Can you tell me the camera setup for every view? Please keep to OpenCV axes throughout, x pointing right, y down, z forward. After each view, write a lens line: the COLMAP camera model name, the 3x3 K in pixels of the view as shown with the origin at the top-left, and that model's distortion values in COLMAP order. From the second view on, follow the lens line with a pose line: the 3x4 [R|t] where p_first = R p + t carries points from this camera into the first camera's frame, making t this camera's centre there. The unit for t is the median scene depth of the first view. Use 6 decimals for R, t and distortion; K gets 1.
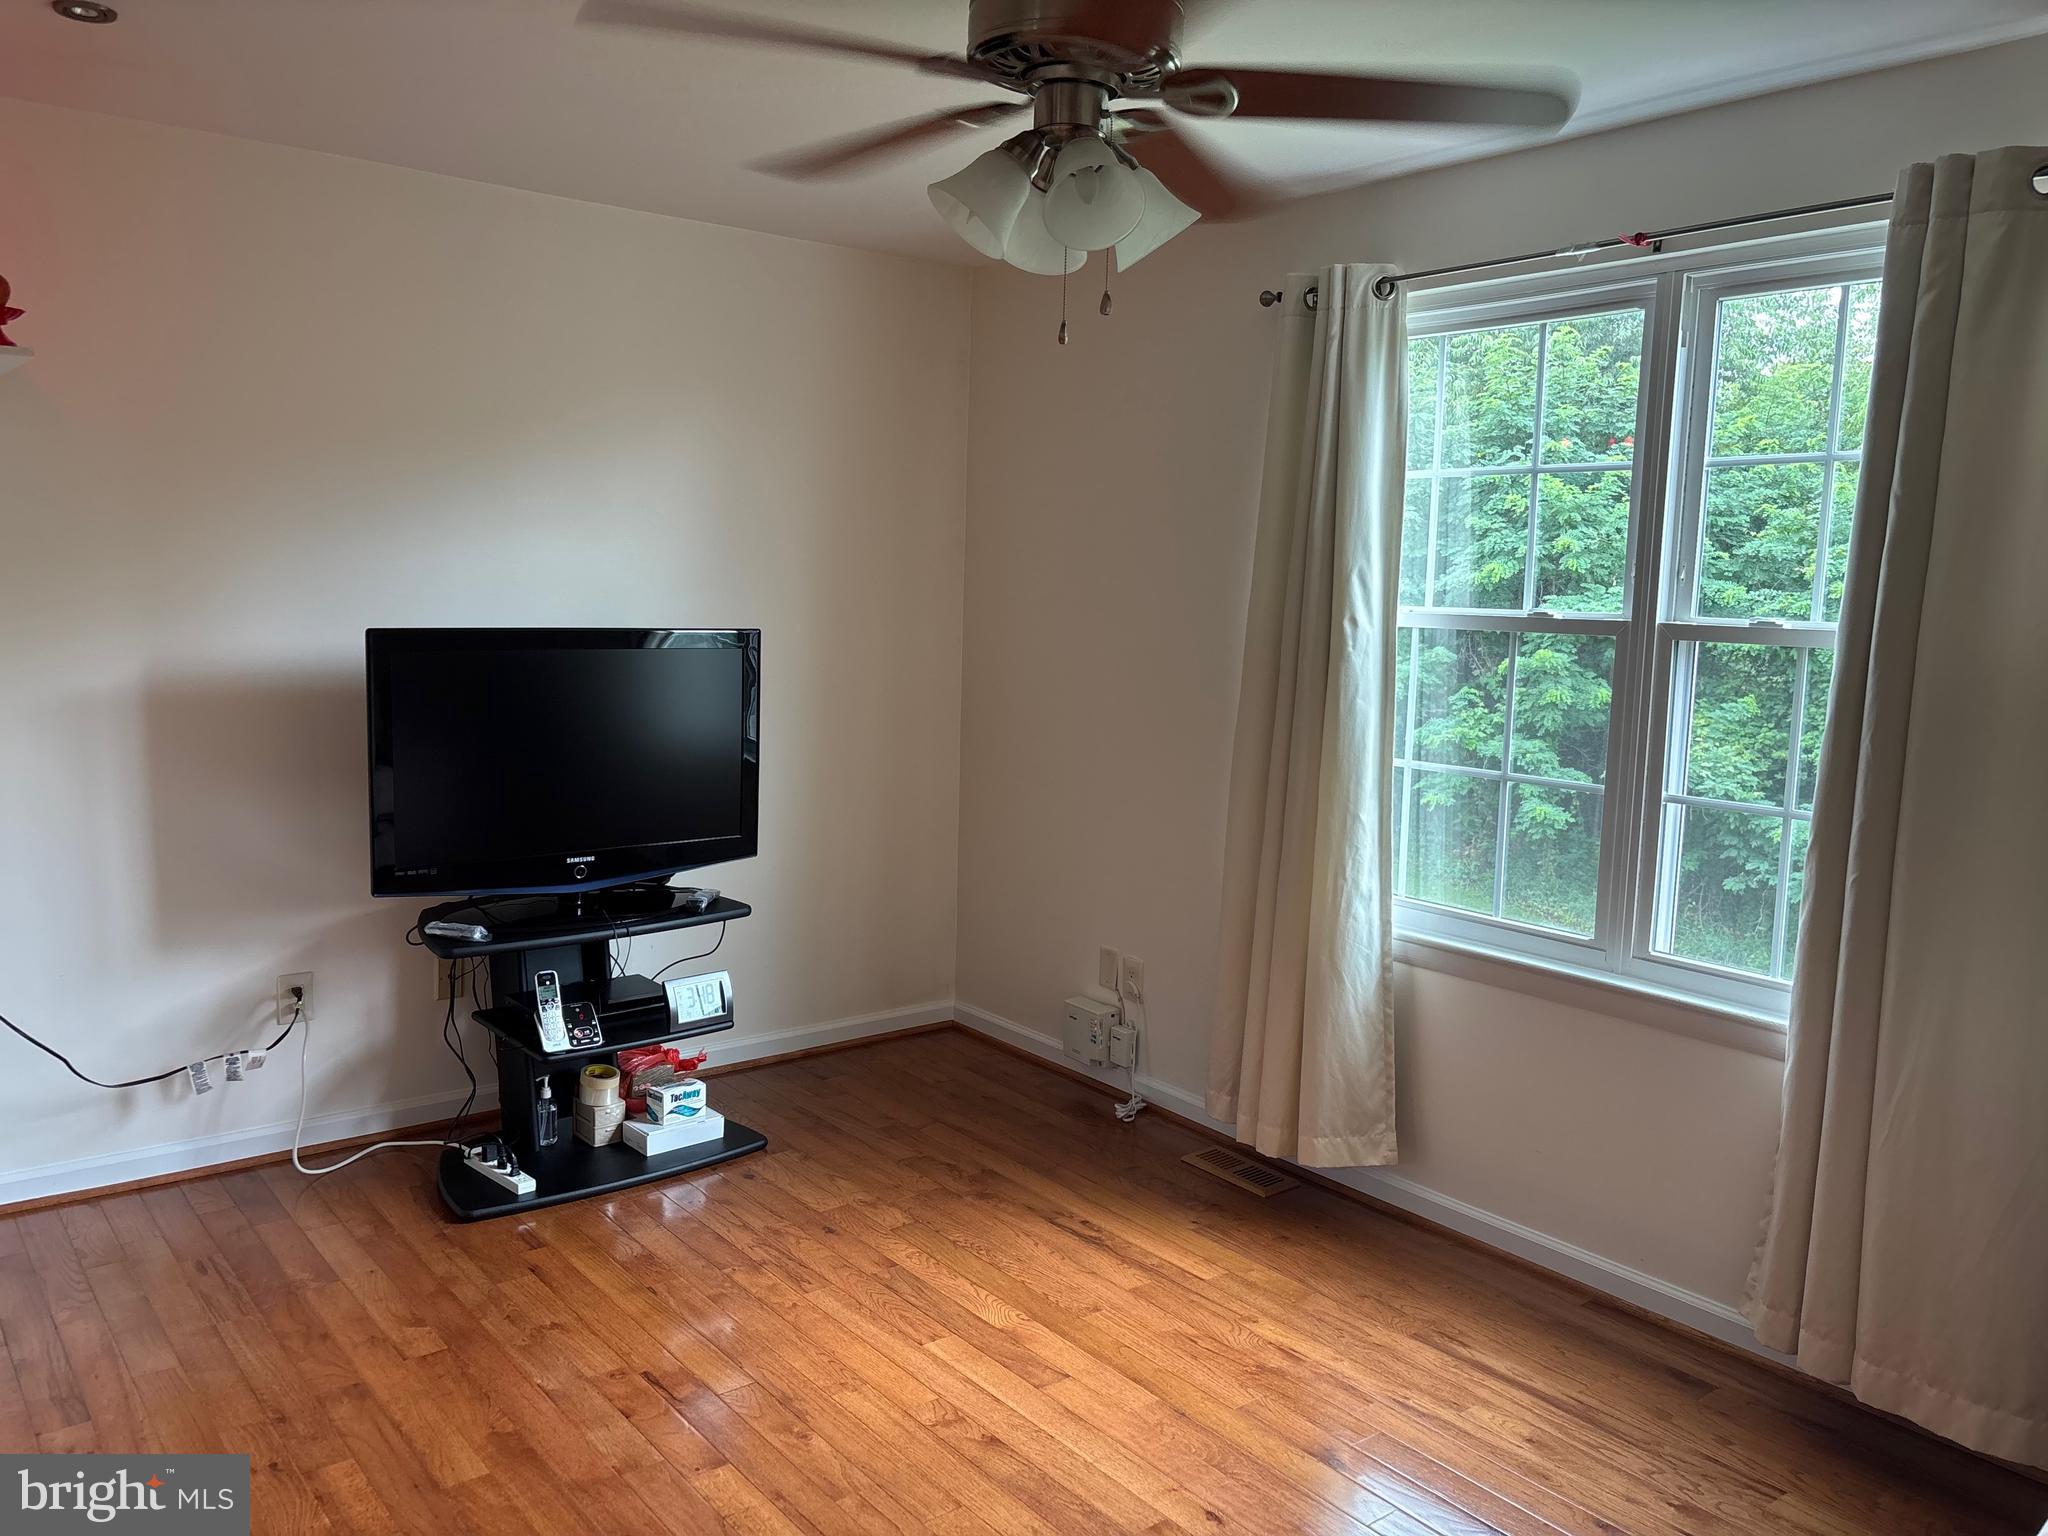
lens RADIAL K [[1559.1, 0, 966.1], [0, 1559.1, 726.2], [0, 0, 1]] dist [0.051004, -0.078097]
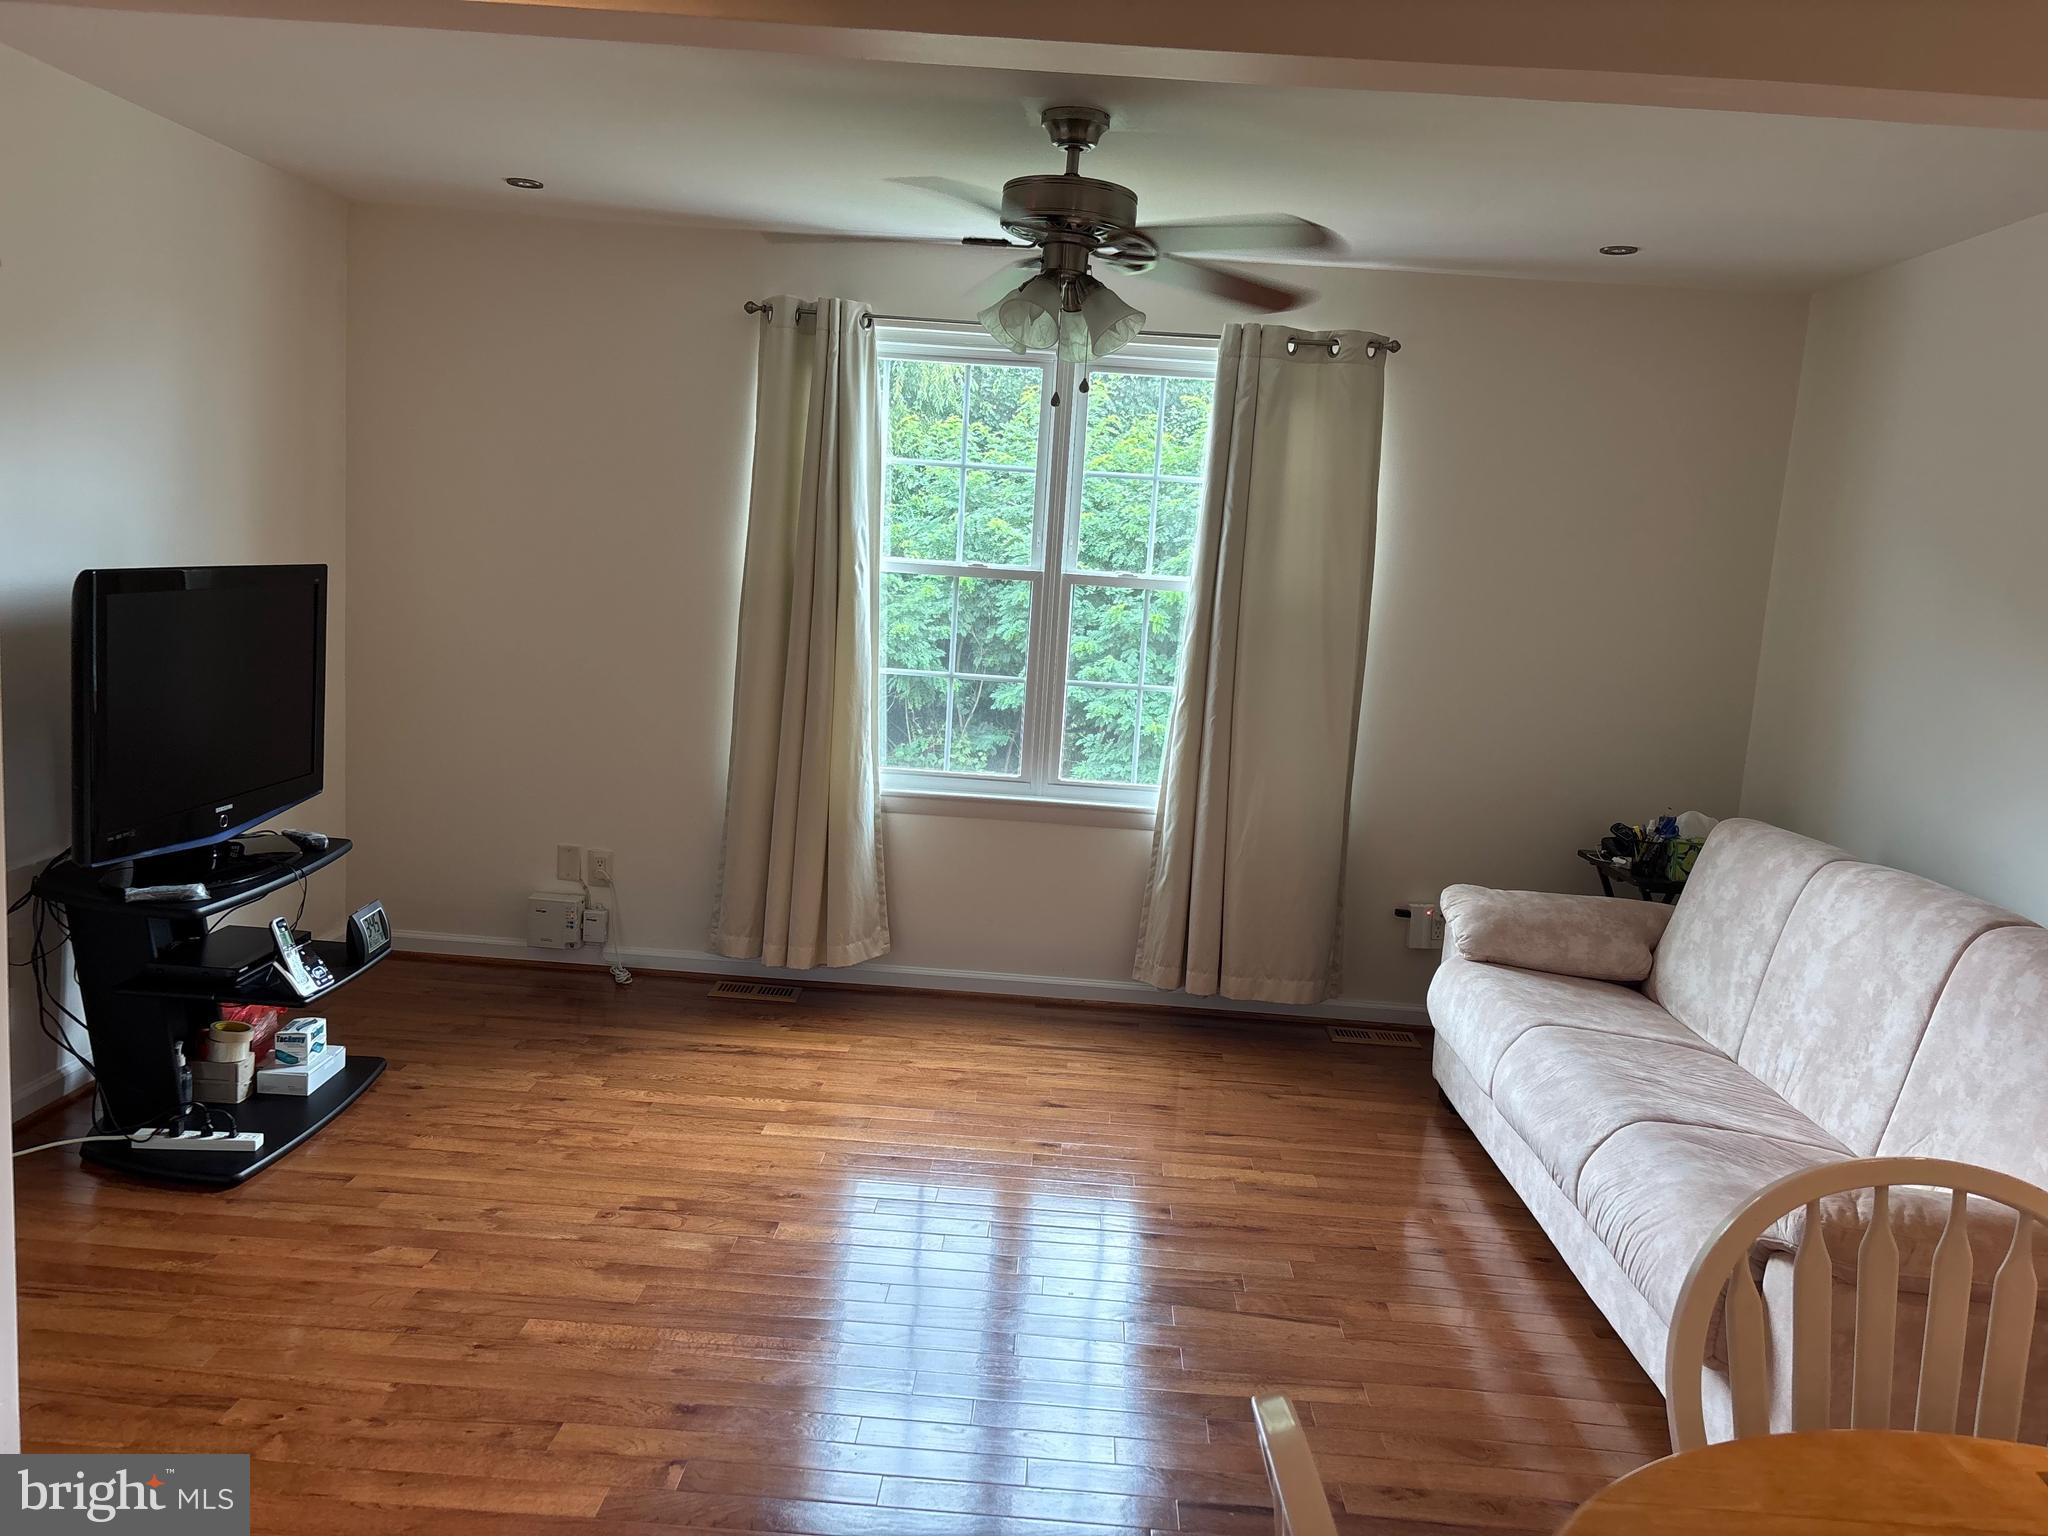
lens RADIAL K [[1535.3, 0, 1065.0], [0, 1535.3, 766.8], [0, 0, 1]] dist [-0.009650, 0.000868]
pose [[0.620060, -0.088888, 0.779503, -0.724968], [0.023586, 0.995224, 0.094725, -0.016940], [-0.784200, -0.040349, 0.619195, 0.030076]]
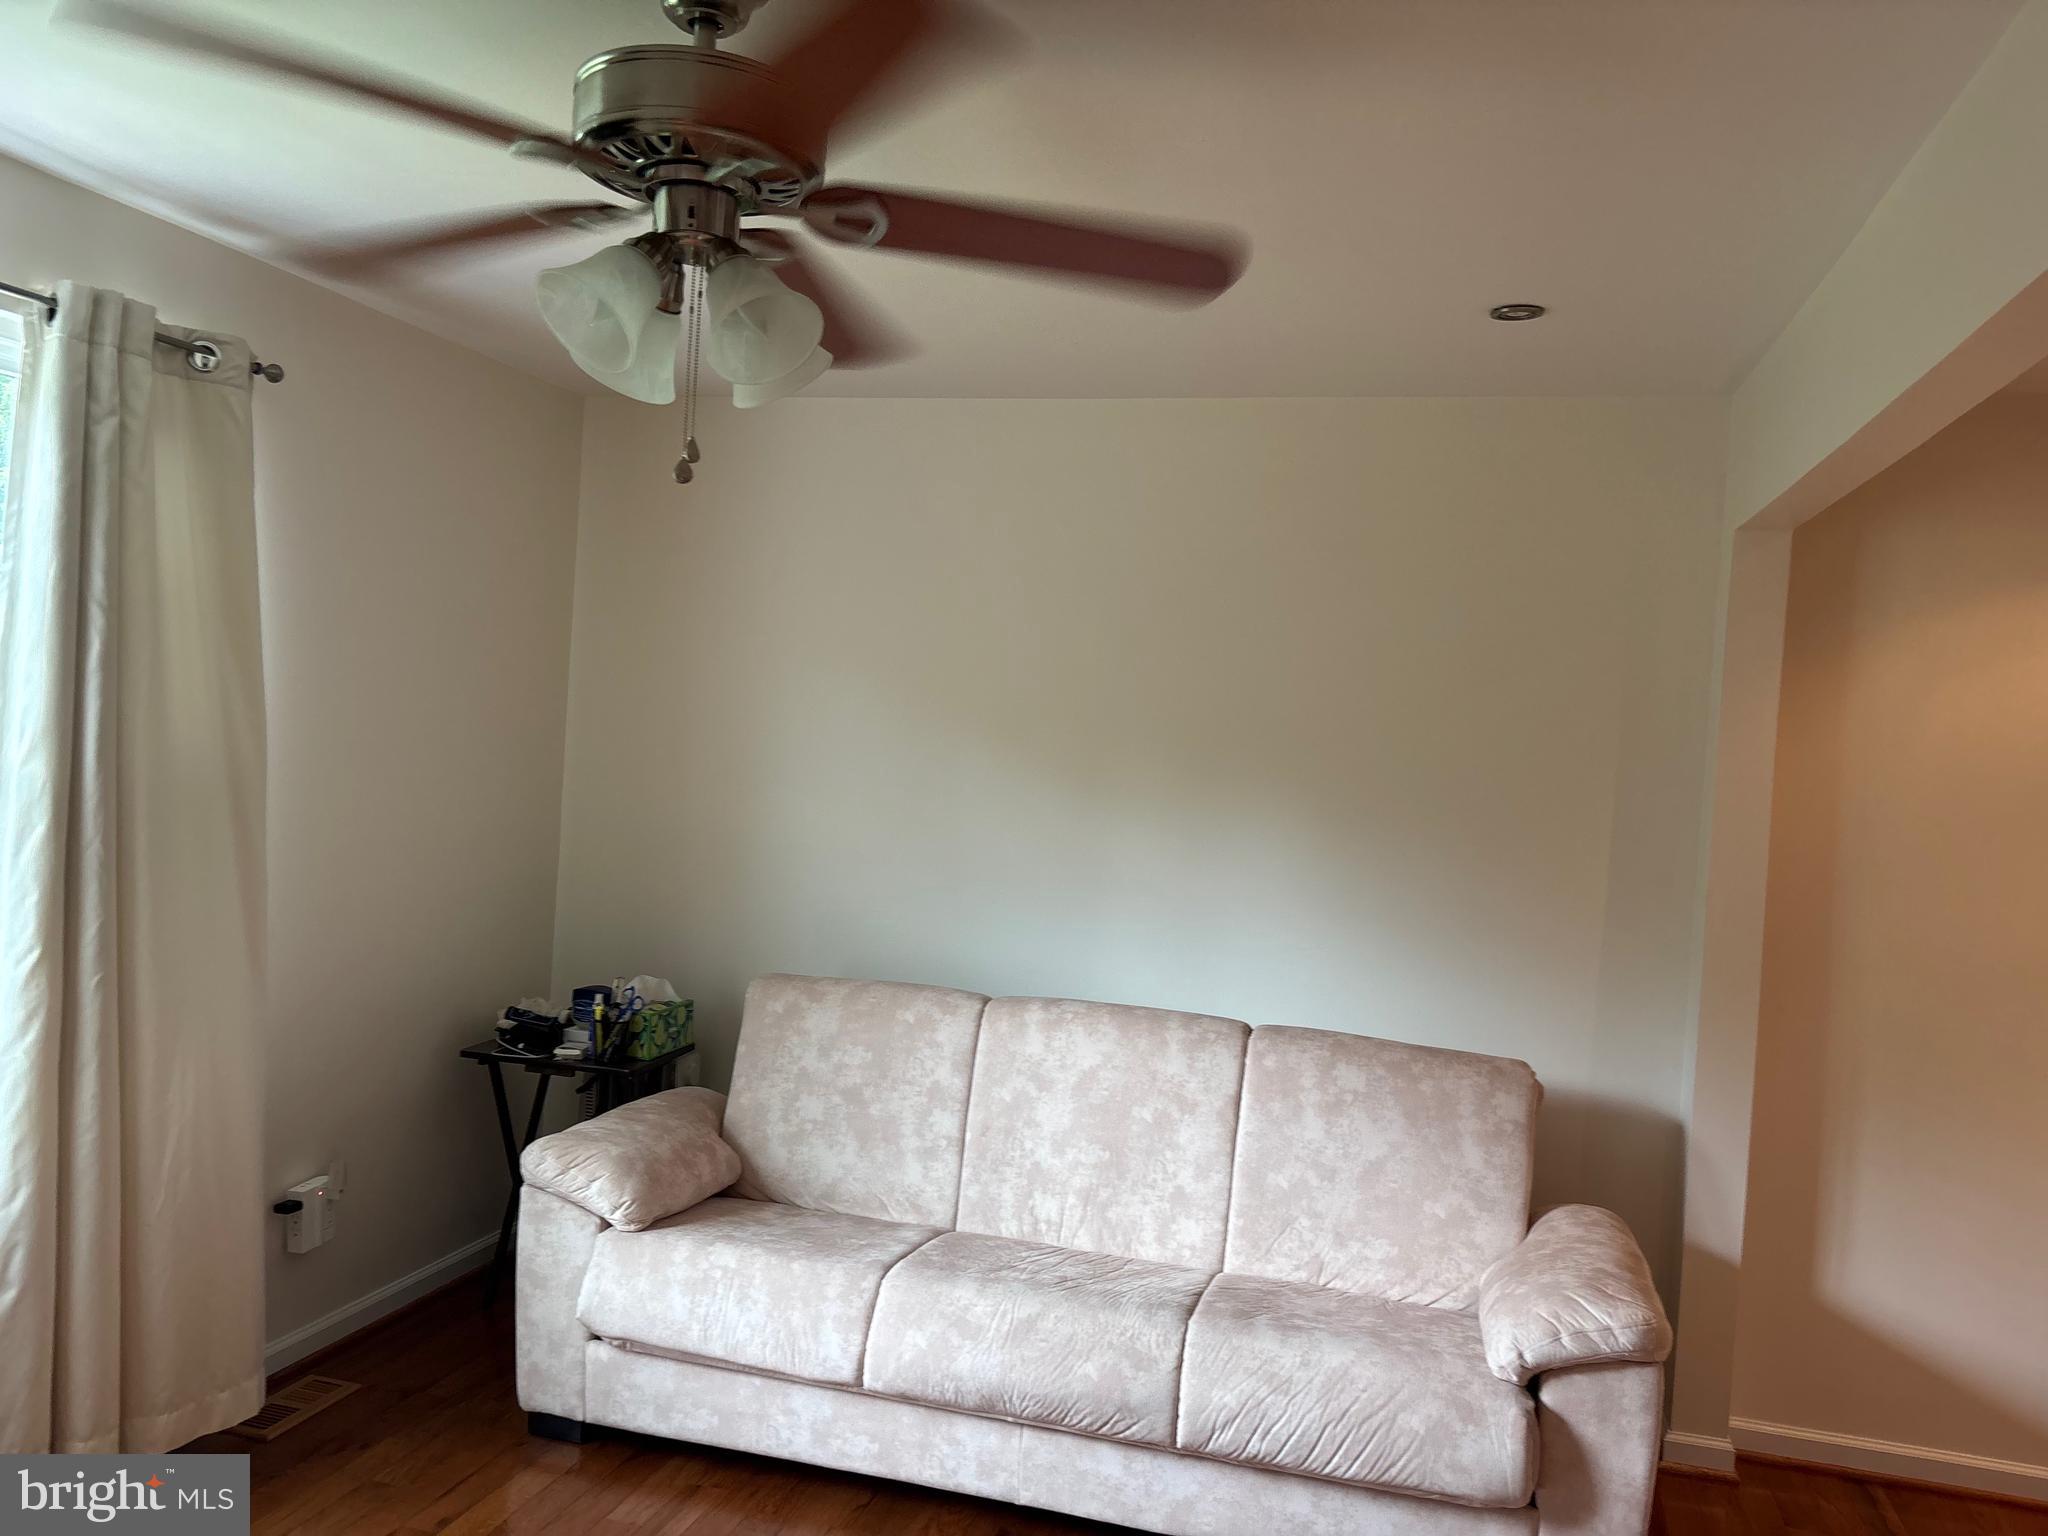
lens RADIAL K [[1567.7, 0, 1024.0], [0, 1567.7, 768.0], [0, 0, 1]] dist [0.057760, -0.085150]
pose [[-0.592419, -0.084093, 0.801229, -0.472204], [0.001698, 0.994405, 0.105623, -0.116319], [-0.805628, 0.063934, -0.588961, 0.859147]]
